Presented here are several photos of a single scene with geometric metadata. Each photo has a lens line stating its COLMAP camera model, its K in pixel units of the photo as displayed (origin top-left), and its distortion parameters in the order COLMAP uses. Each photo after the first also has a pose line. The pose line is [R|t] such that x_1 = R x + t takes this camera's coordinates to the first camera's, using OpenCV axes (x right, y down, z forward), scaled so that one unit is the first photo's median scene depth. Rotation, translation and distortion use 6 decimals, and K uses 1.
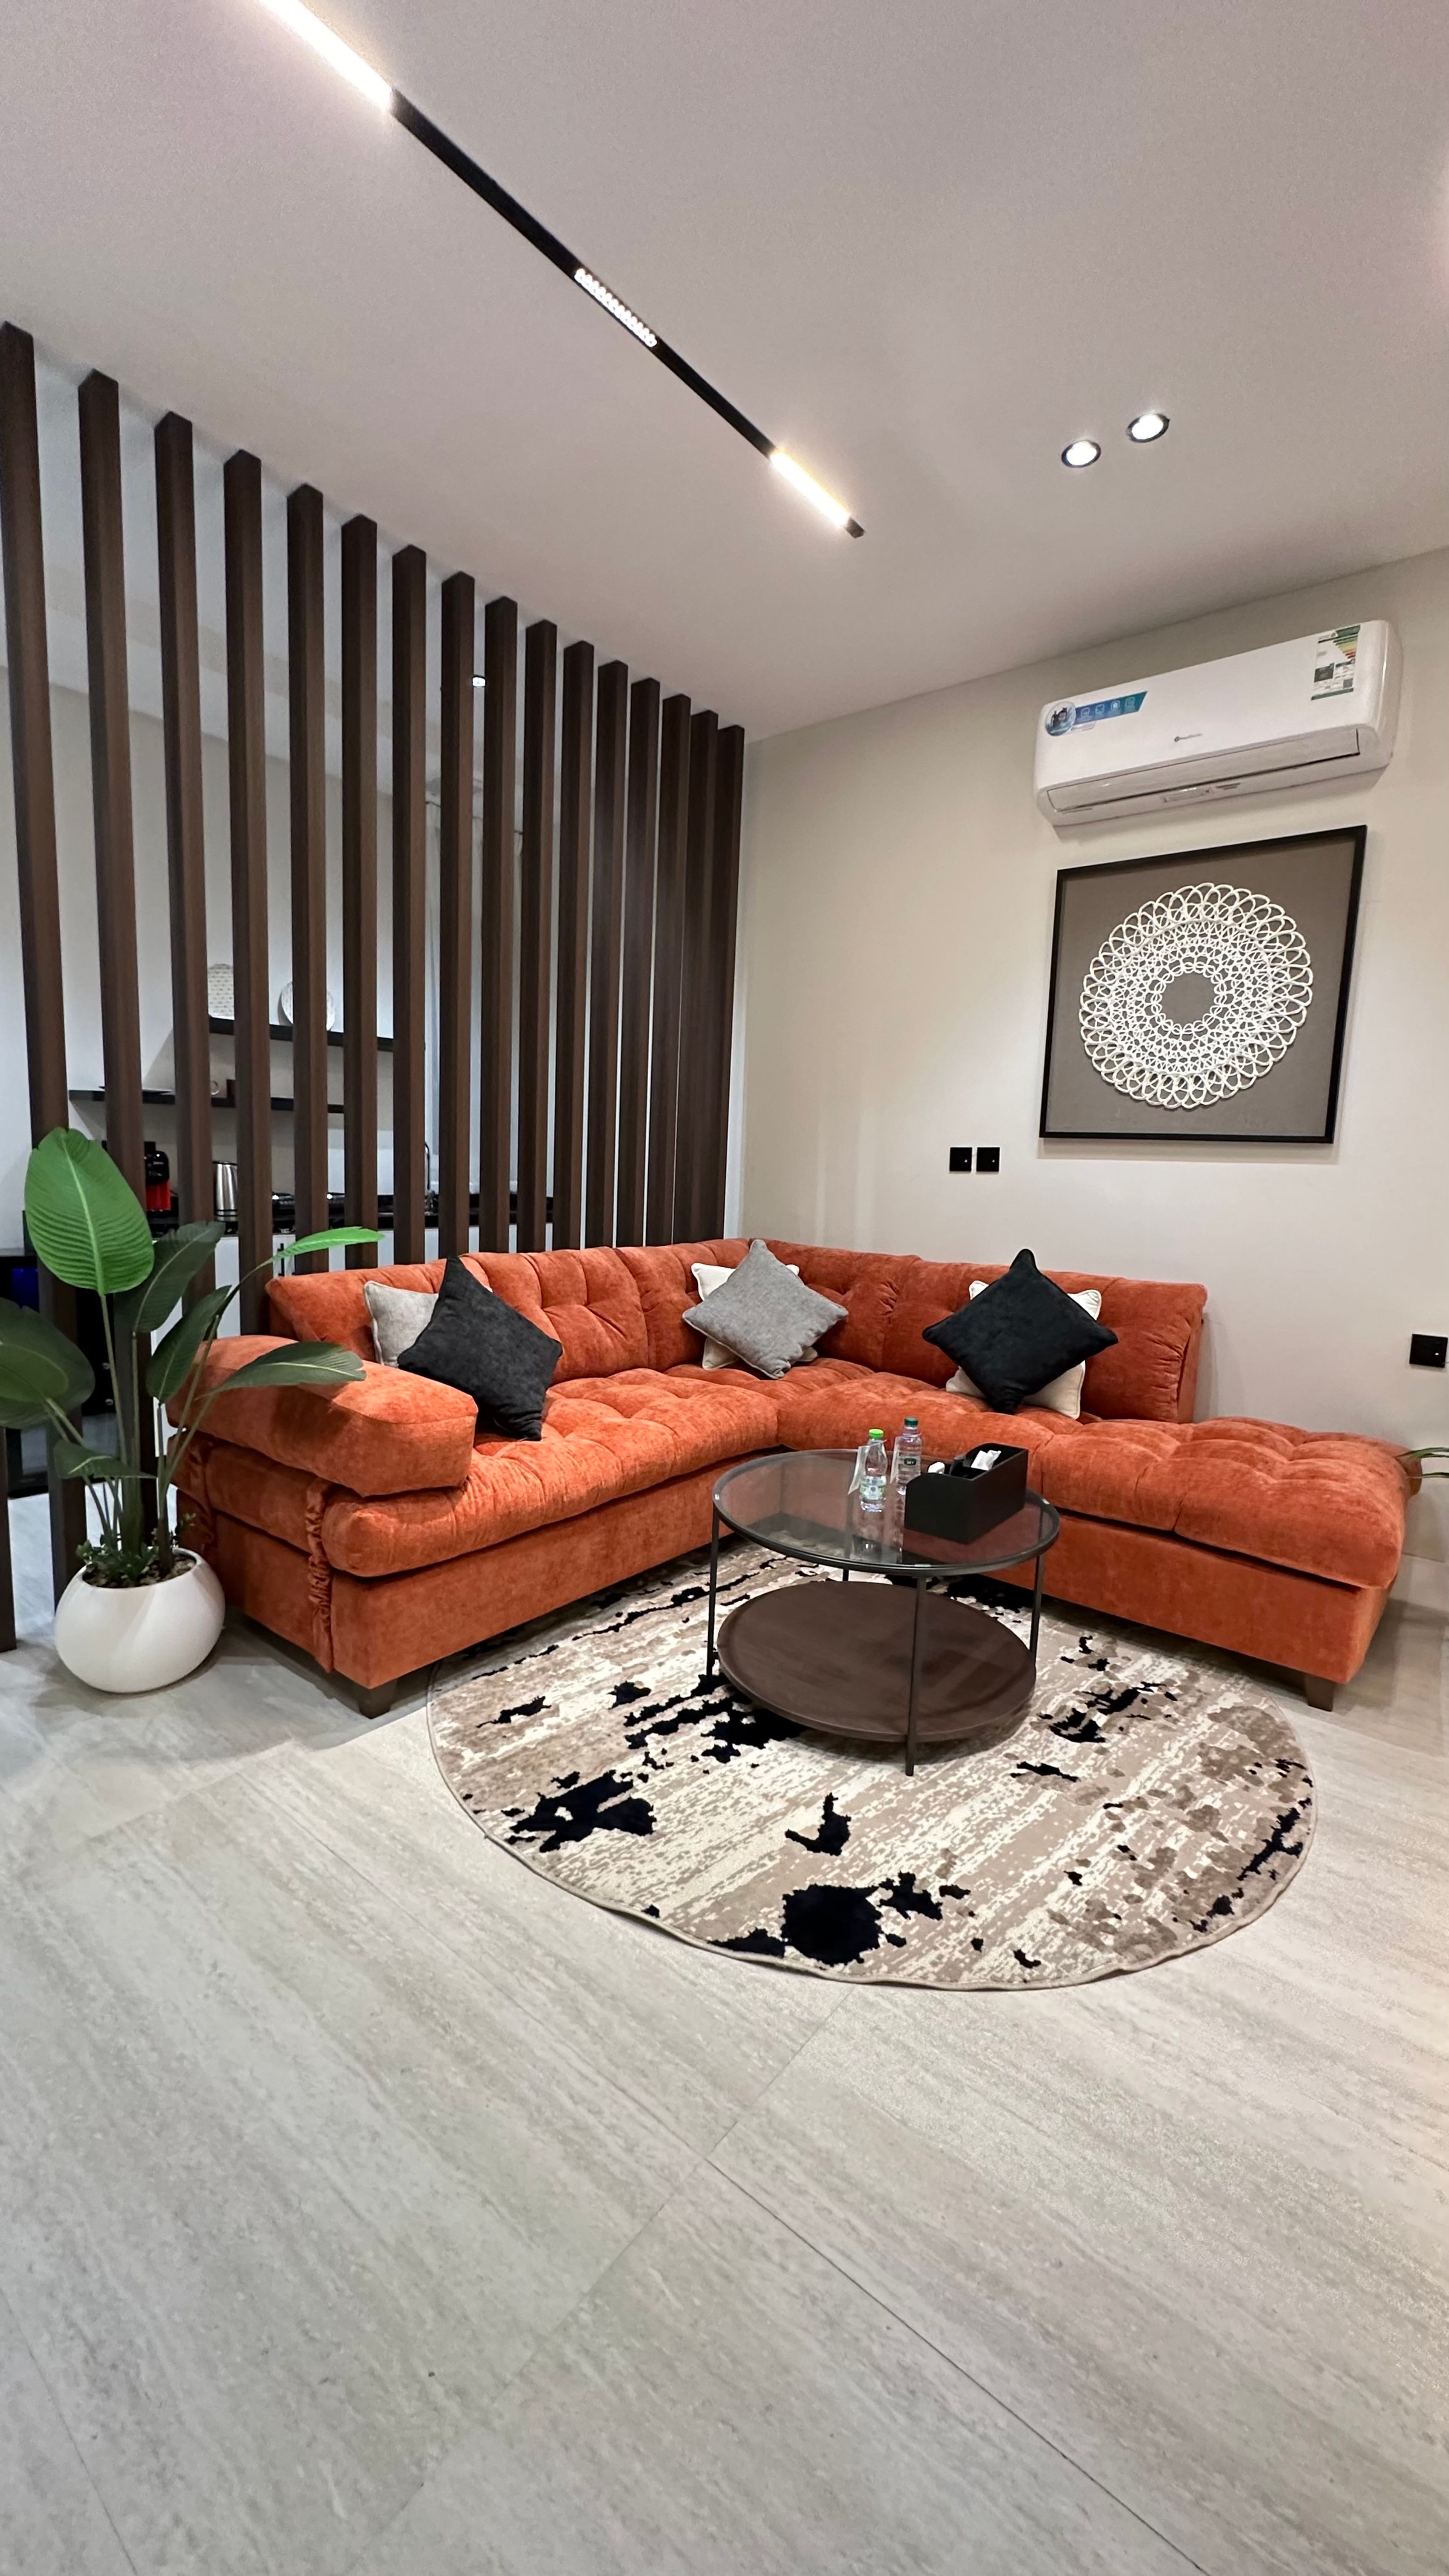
lens RADIAL K [[1028.0, 0, 722.1], [0, 1028.0, 1292.0], [0, 0, 1]] dist [-0.006354, 0.001321]
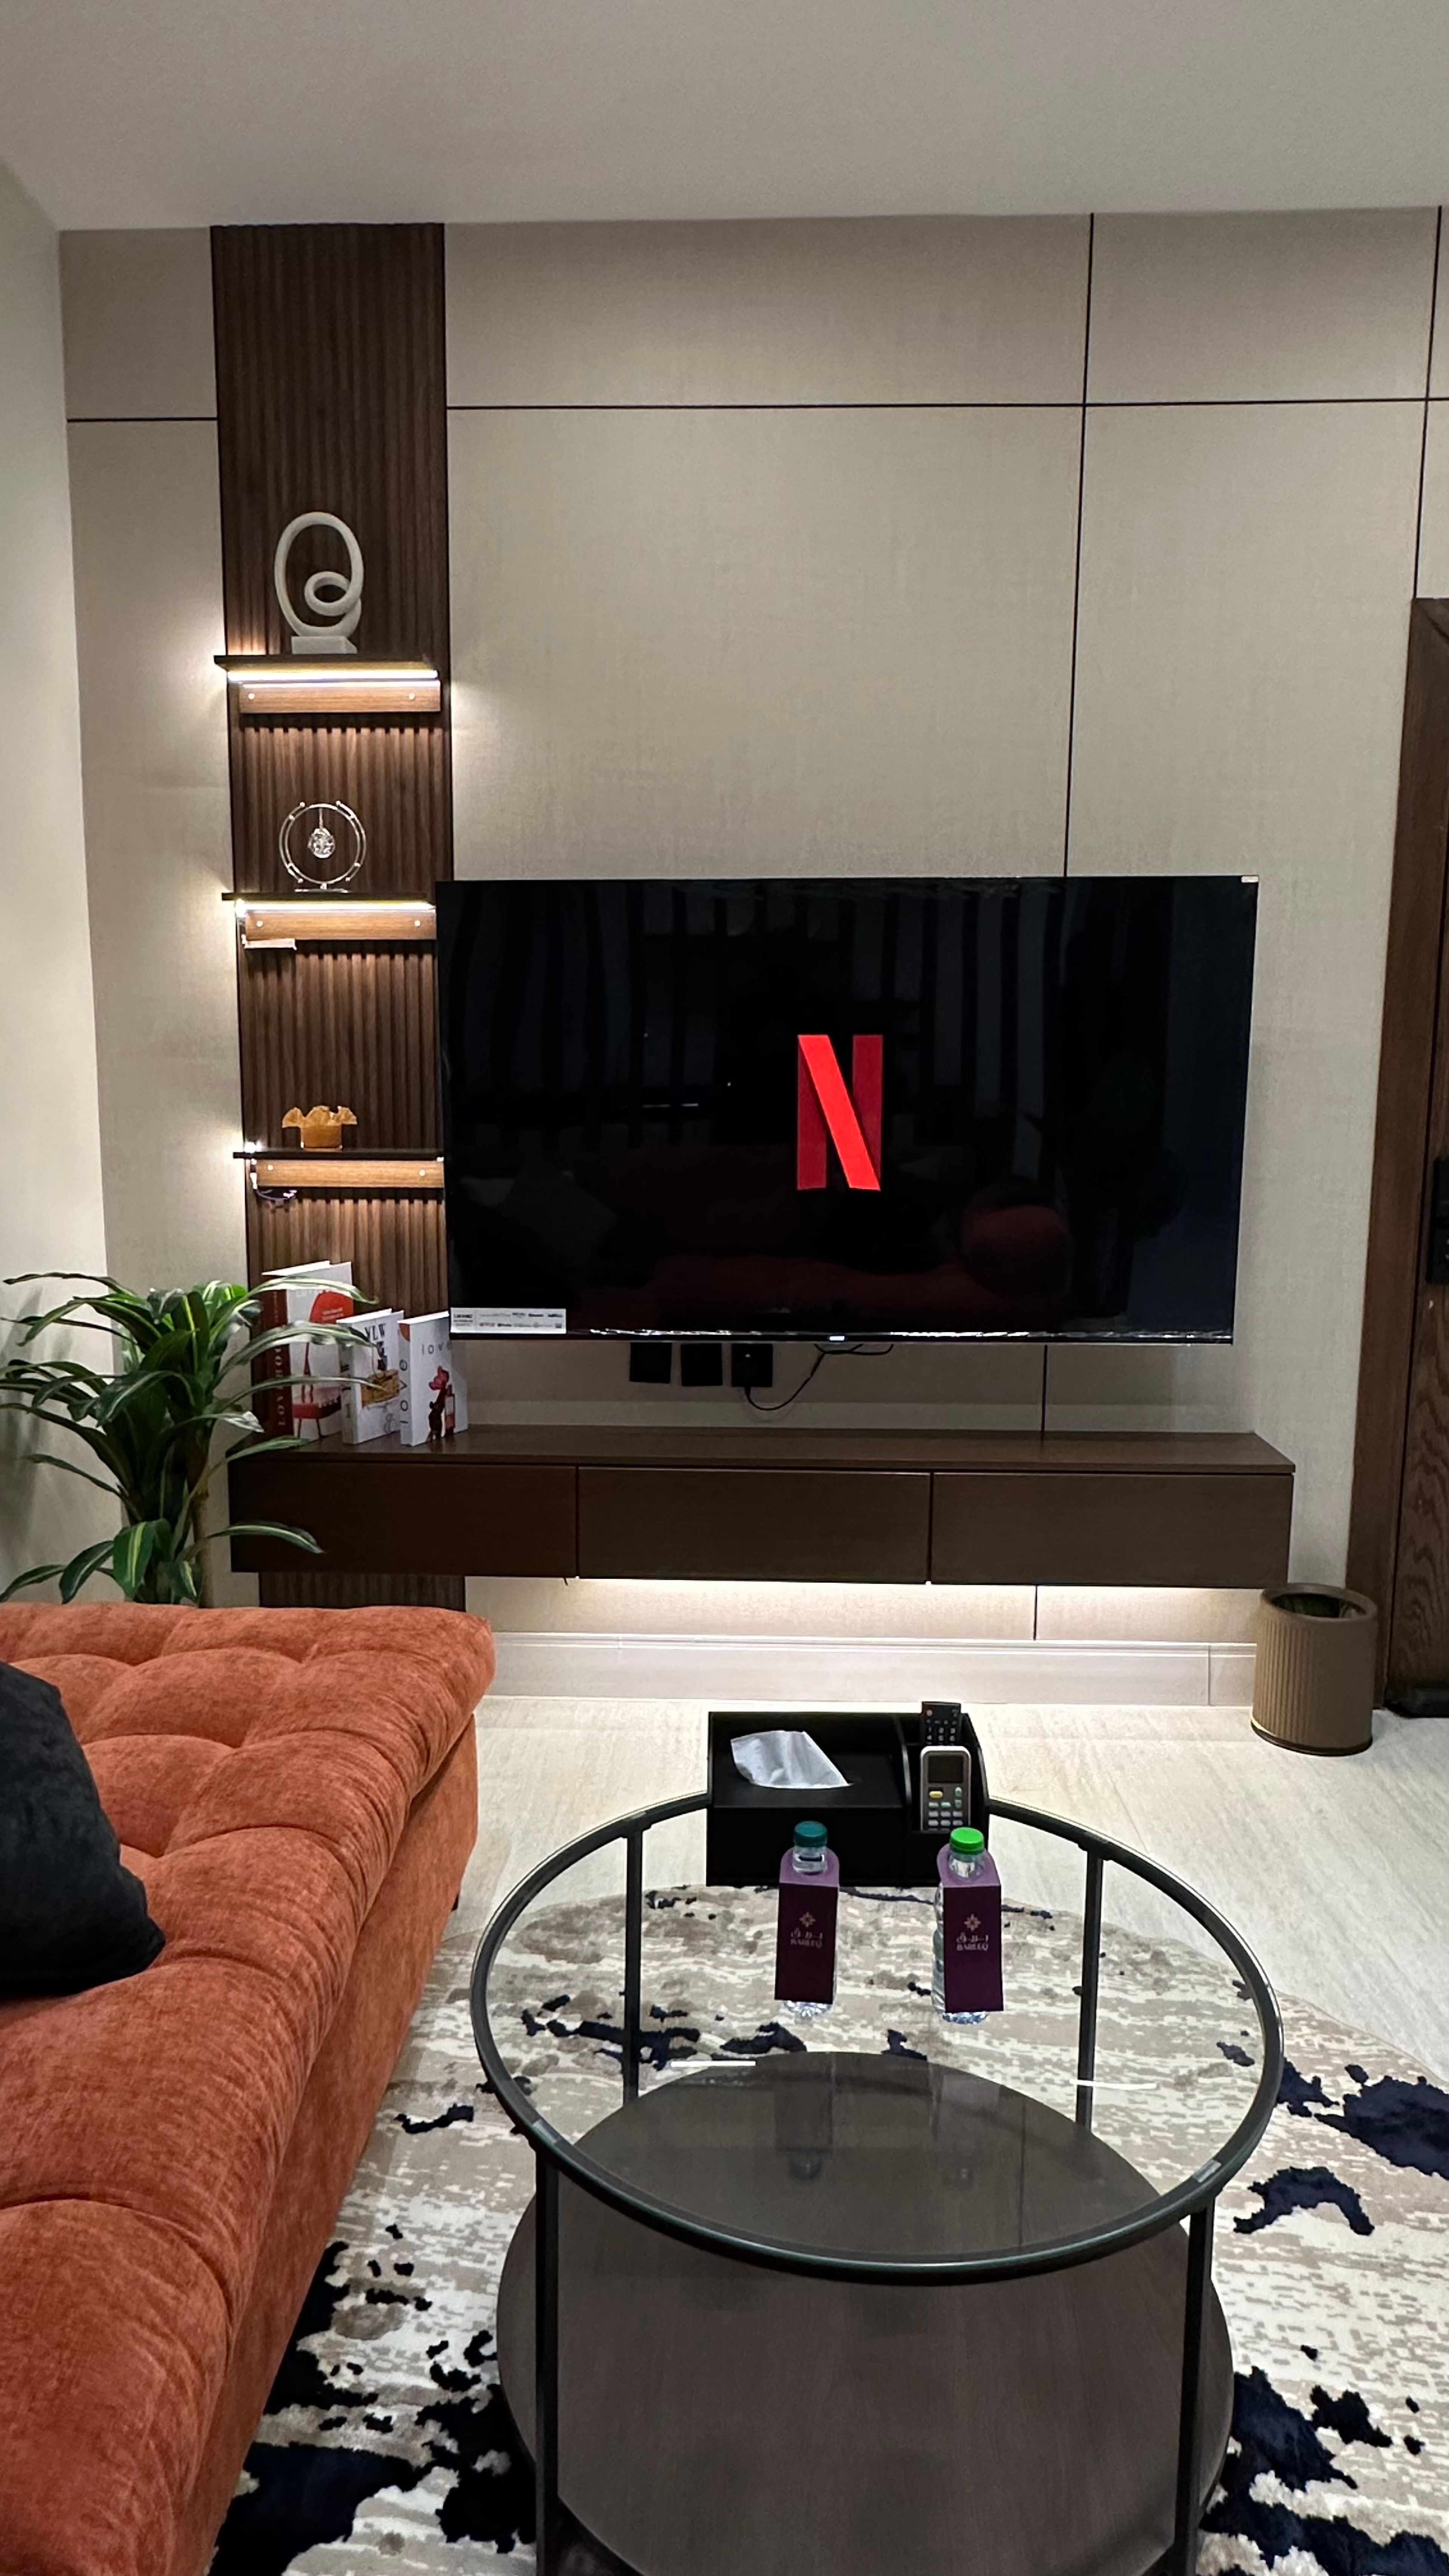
lens RADIAL K [[1500.2, 0, 716.4], [0, 1500.2, 1286.7], [0, 0, 1]] dist [-0.005149, -0.002718]
pose [[-0.606966, -0.150901, 0.780270, -0.271292], [0.080798, 0.965004, 0.249479, -0.249609], [-0.790610, 0.214470, -0.573532, 1.435146]]
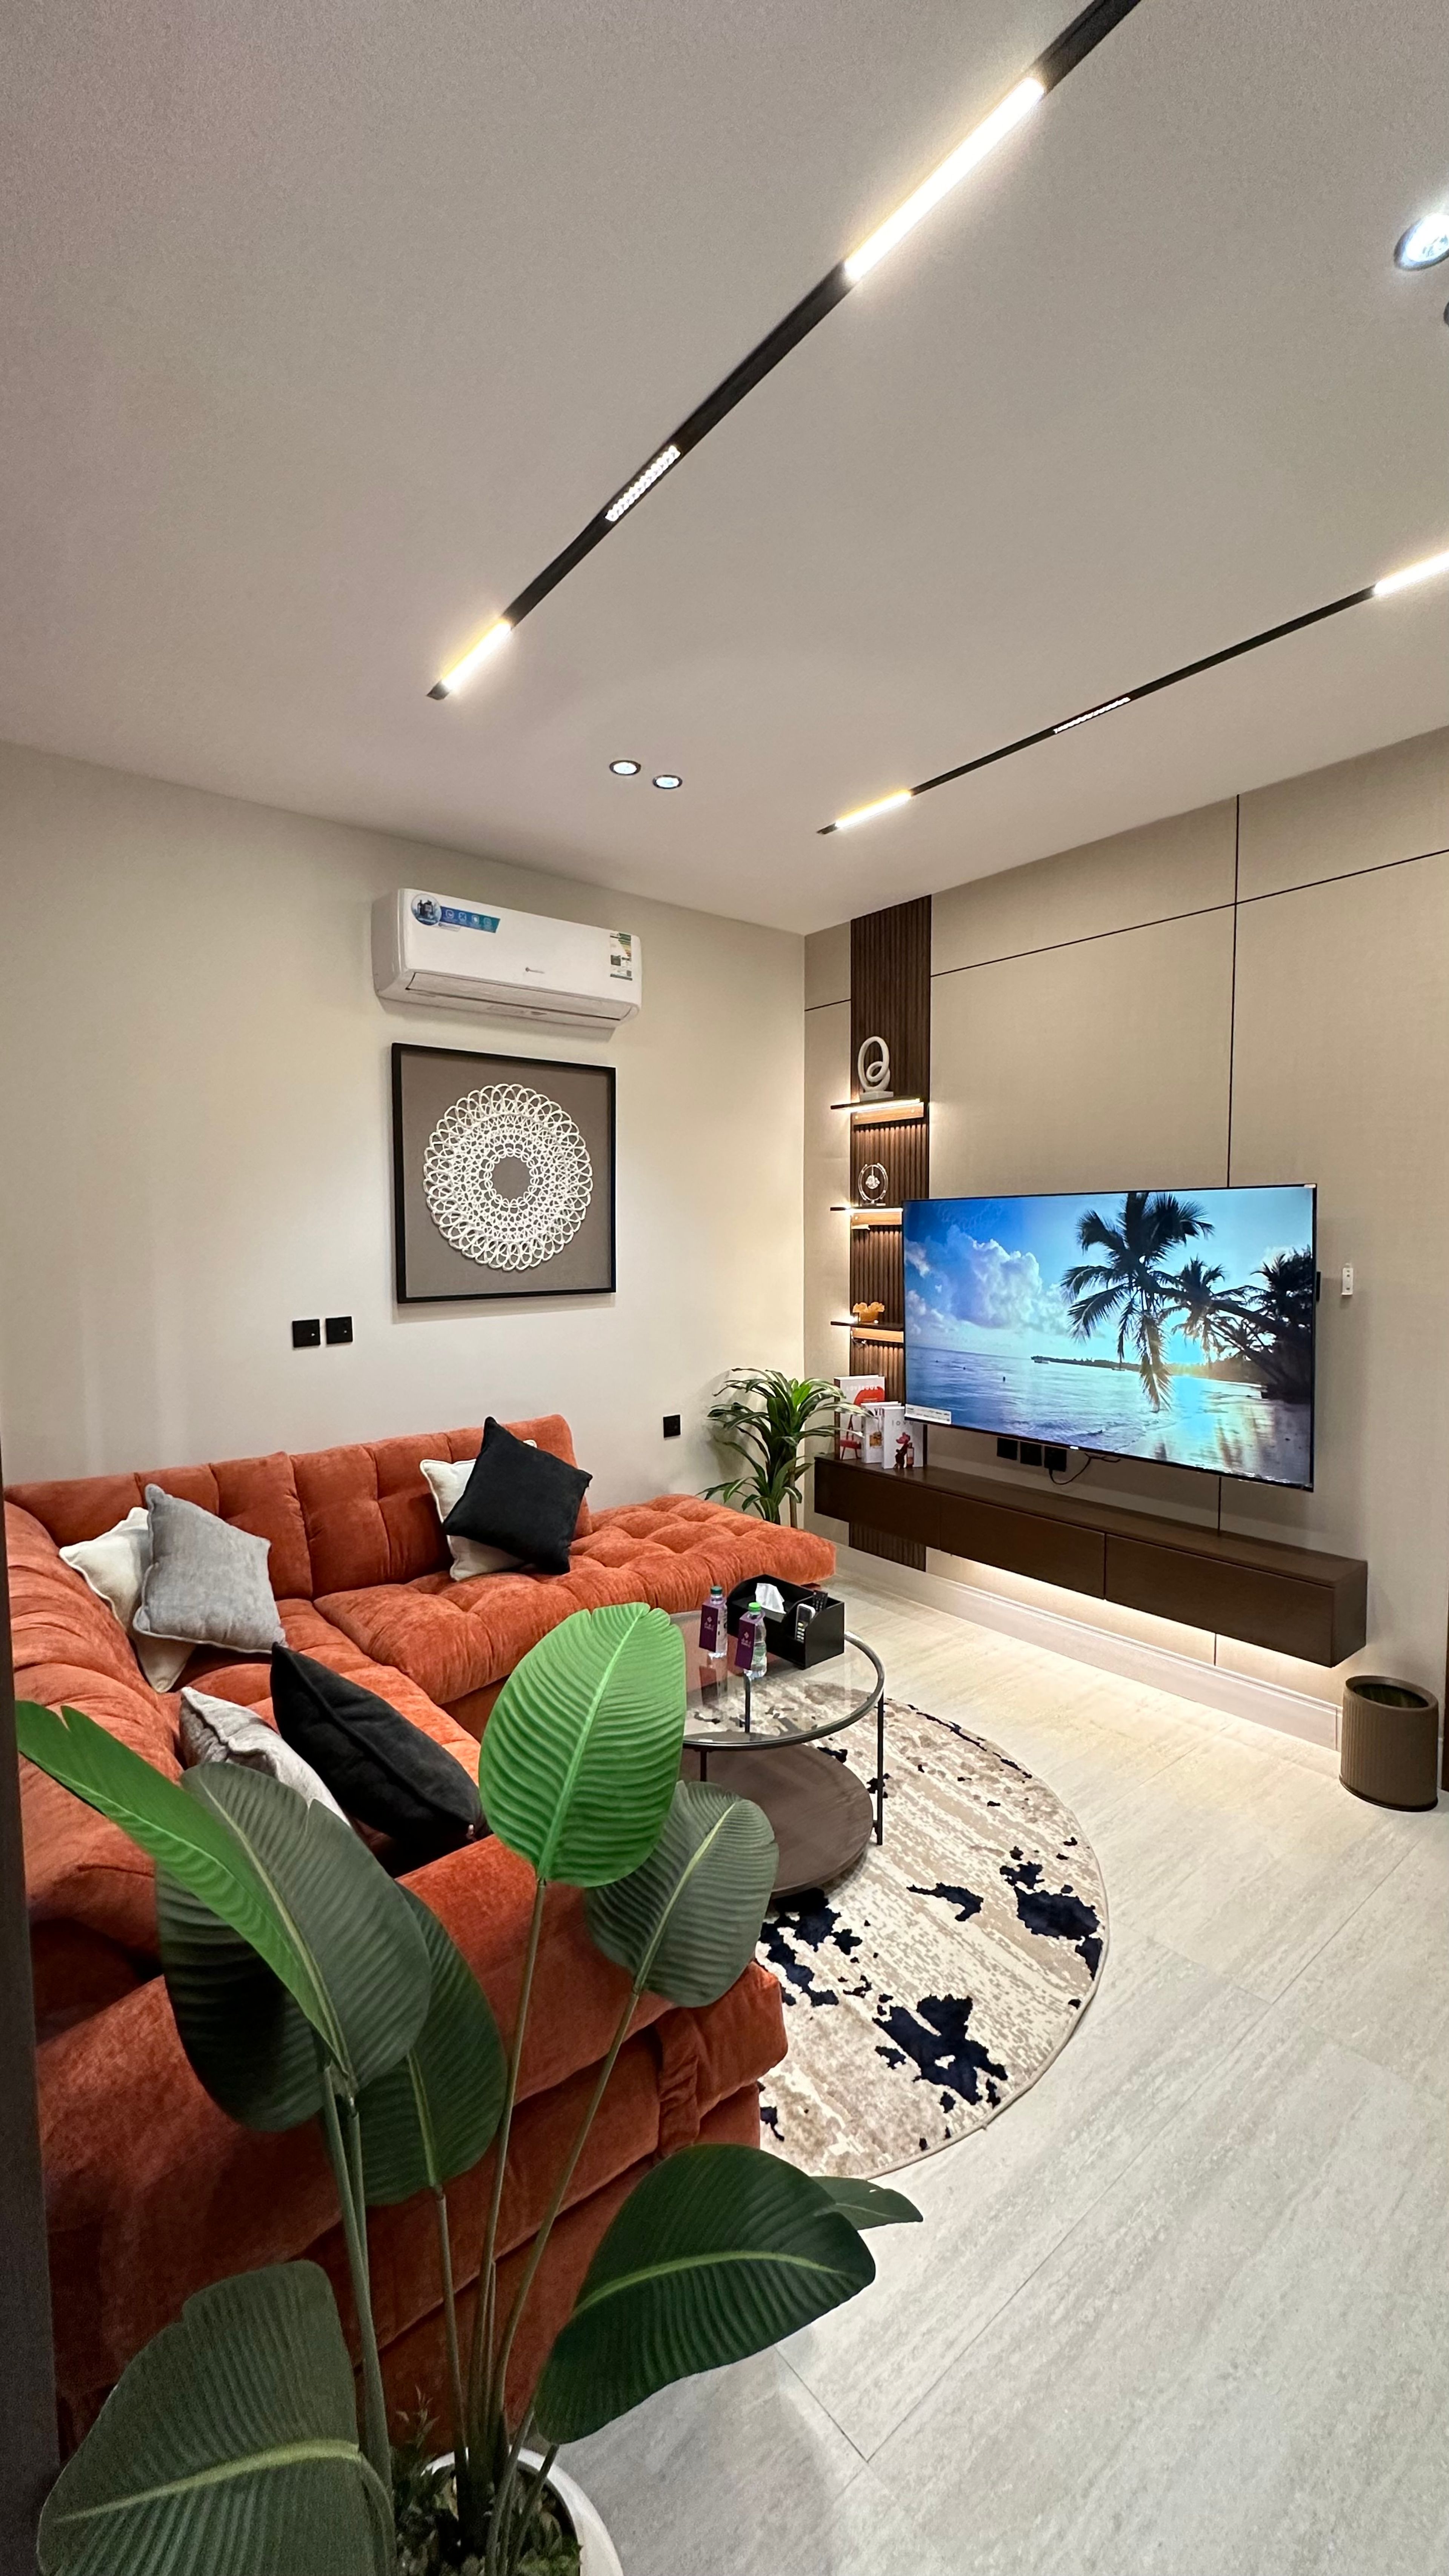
lens RADIAL K [[1028.0, 0, 730.6], [0, 1028.0, 1288.6], [0, 0, 1]] dist [-0.006354, 0.001321]
pose [[0.195538, -0.093116, 0.976265, -0.944906], [0.142486, 0.987617, 0.065659, -0.291522], [-0.970290, 0.126265, 0.206385, 0.763050]]
